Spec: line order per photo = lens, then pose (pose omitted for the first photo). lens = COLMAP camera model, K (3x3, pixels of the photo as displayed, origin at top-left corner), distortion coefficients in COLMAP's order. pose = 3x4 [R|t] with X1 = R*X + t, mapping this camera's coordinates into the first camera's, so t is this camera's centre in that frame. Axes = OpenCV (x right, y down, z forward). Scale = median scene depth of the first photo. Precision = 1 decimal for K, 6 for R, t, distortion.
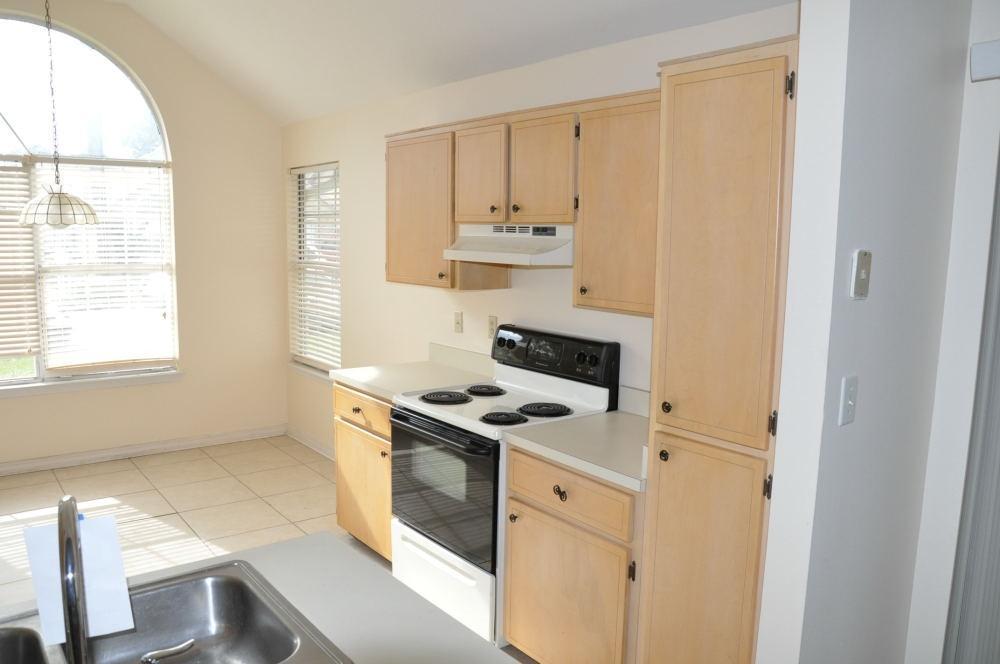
lens RADIAL K [[776.8, 0, 505.2], [0, 776.8, 339.2], [0, 0, 1]] dist [-0.165234, 0.136528]
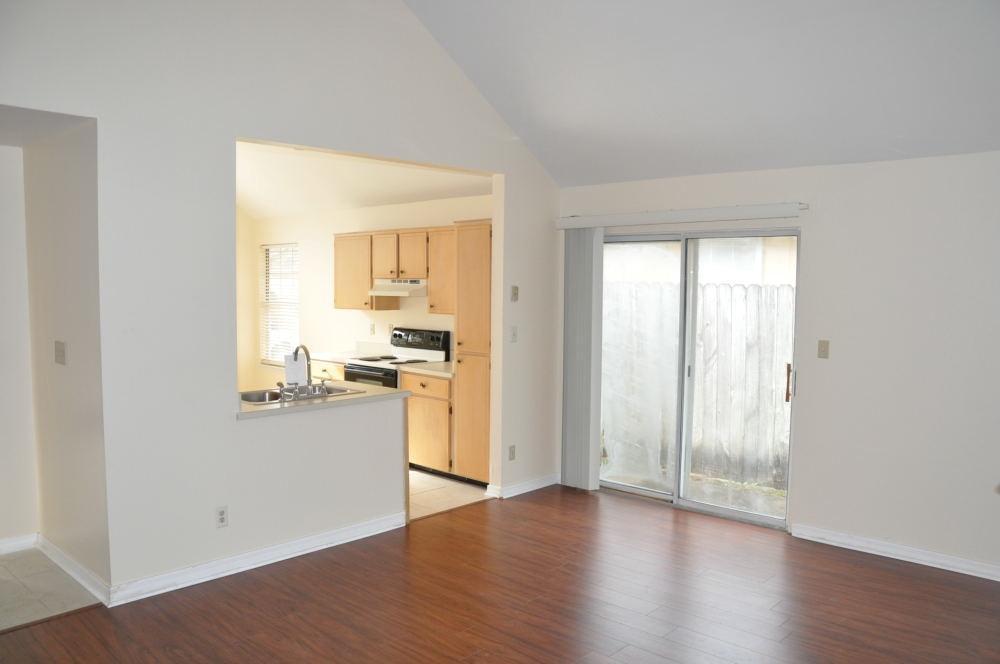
lens RADIAL K [[776.8, 0, 505.2], [0, 776.8, 339.2], [0, 0, 1]] dist [-0.165234, 0.136528]
pose [[0.987109, -0.019585, 0.158845, -0.048035], [0.029861, 0.997594, -0.062566, 0.166954], [-0.157238, 0.066502, 0.985319, -1.188902]]
